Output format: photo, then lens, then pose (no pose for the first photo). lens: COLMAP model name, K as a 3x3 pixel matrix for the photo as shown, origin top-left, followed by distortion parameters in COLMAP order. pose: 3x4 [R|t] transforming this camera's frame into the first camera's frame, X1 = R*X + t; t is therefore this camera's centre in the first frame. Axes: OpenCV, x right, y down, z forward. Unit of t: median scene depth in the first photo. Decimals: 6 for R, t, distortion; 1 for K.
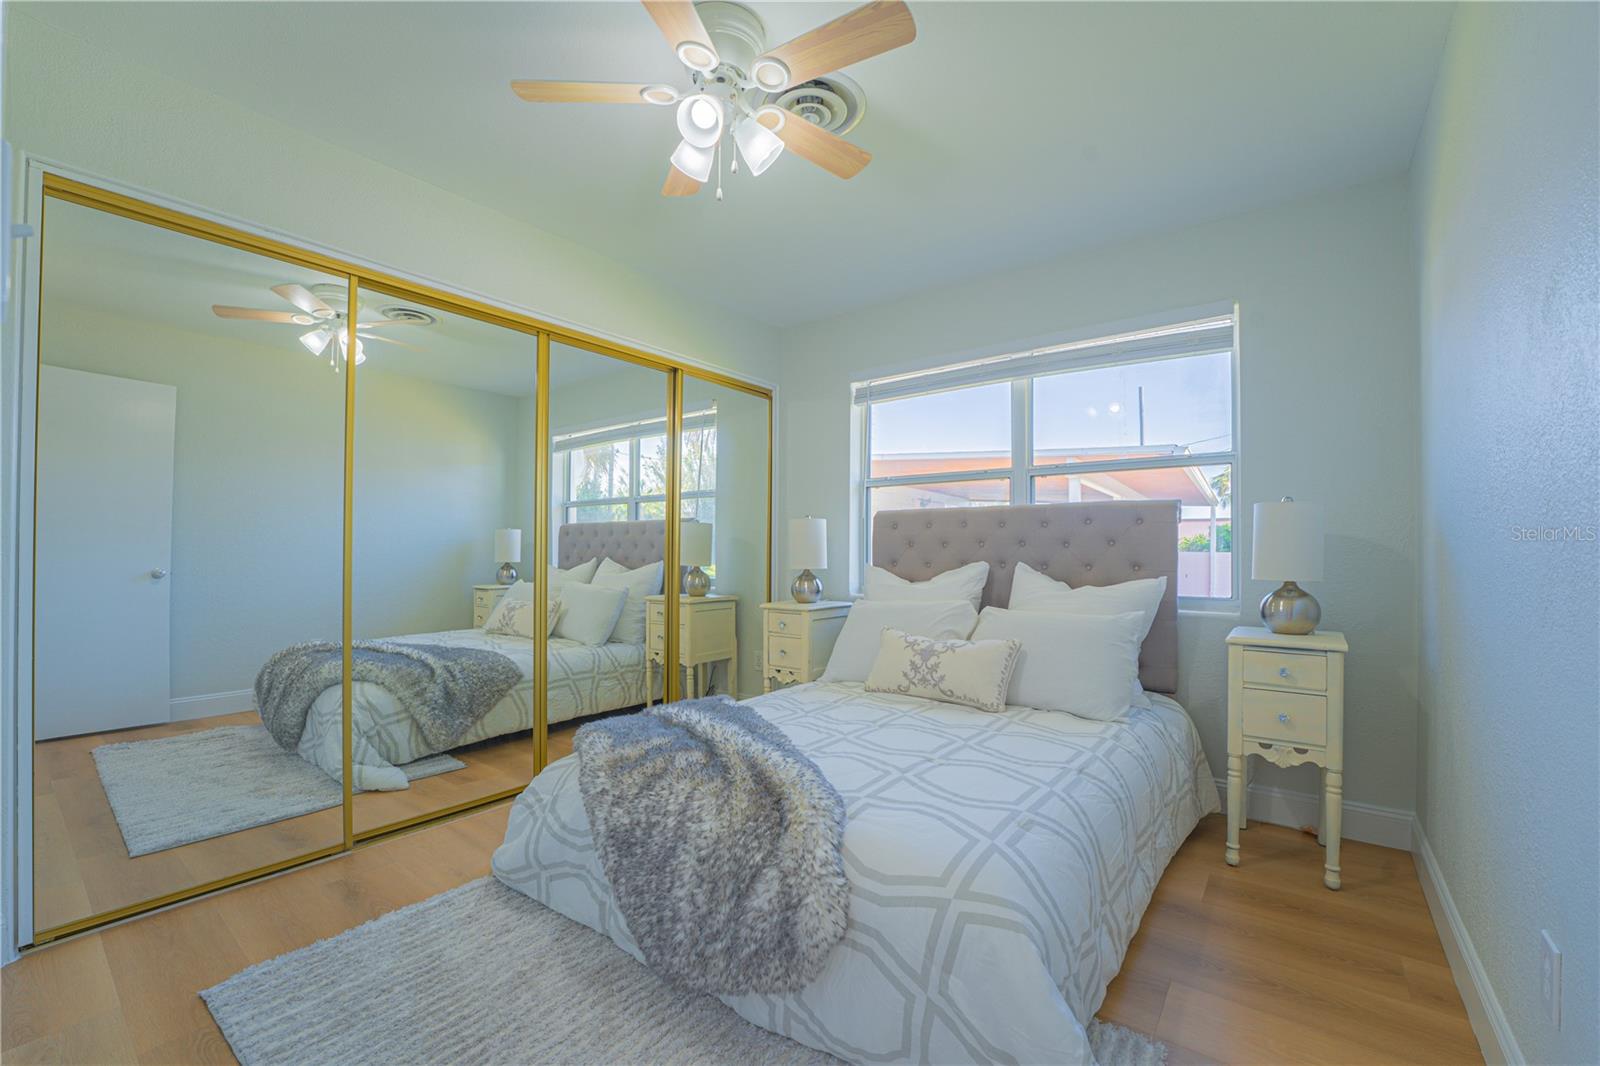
lens RADIAL K [[646.4, 0, 799.7], [0, 646.4, 545.6], [0, 0, 1]] dist [-0.001058, -0.000019]
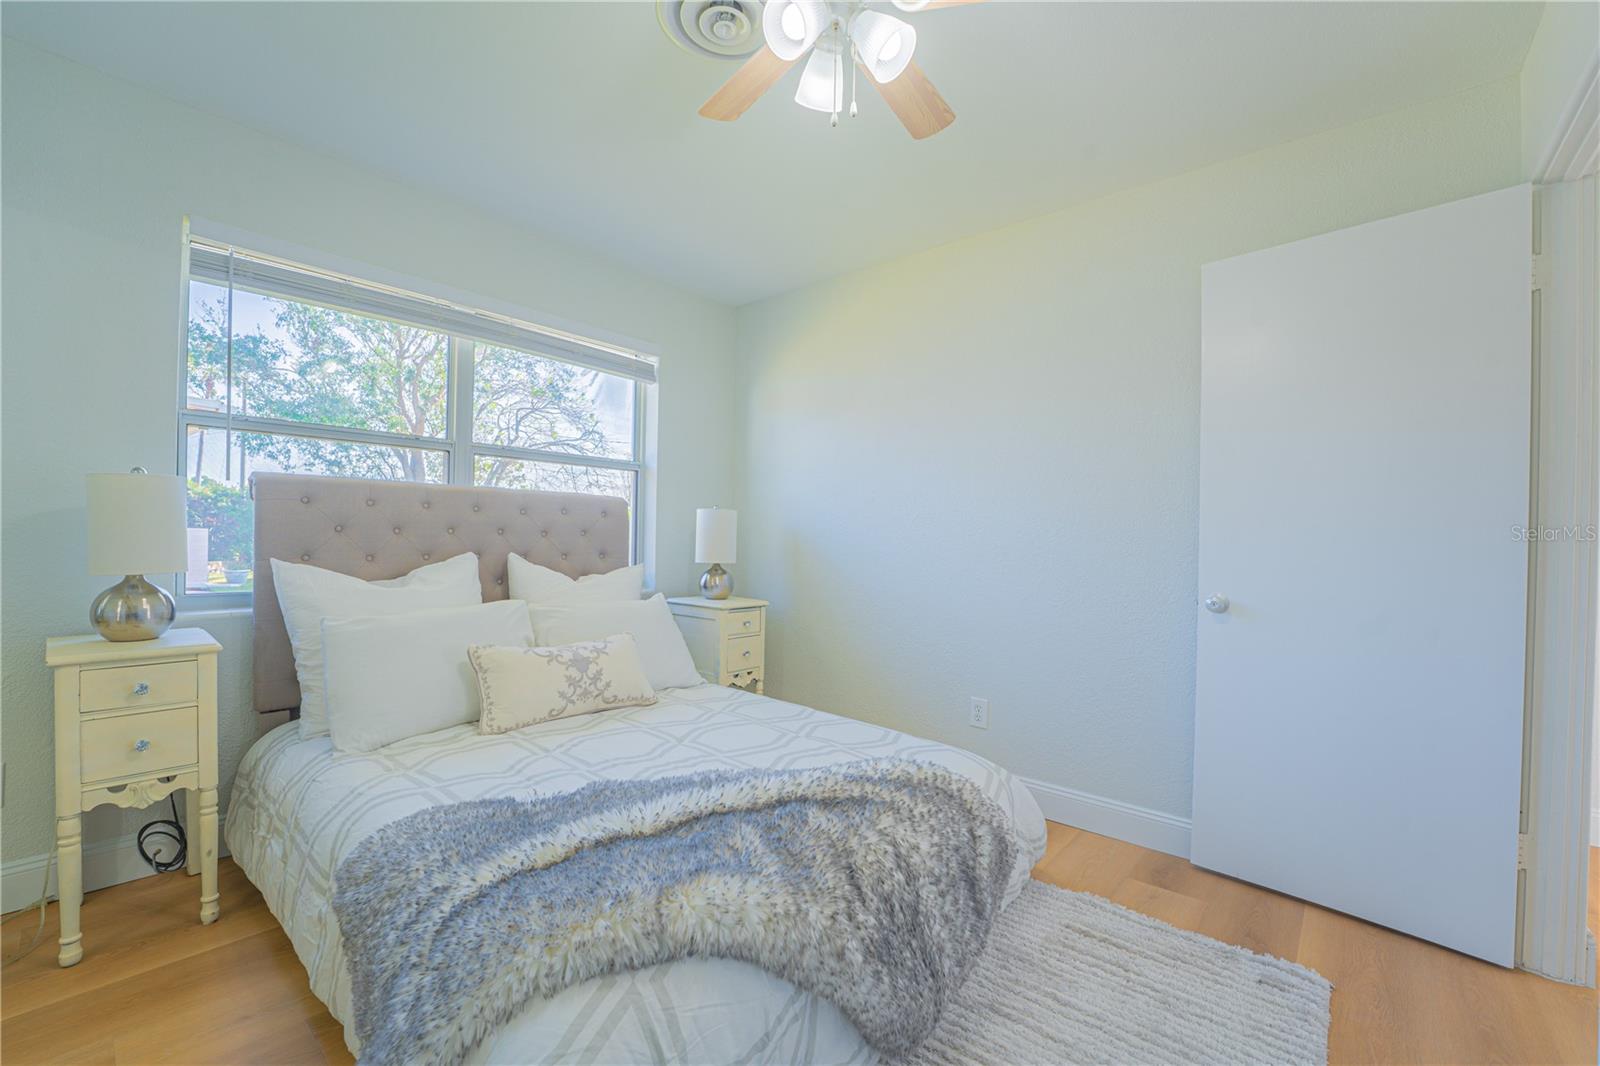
lens RADIAL K [[775.5, 0, 801.3], [0, 775.5, 544.9], [0, 0, 1]] dist [0.000363, 0.000253]
pose [[0.030451, -0.008927, 0.999496, -0.202633], [-0.010251, 0.999905, 0.009243, -0.000340], [-0.999484, -0.010527, 0.030356, 0.168391]]
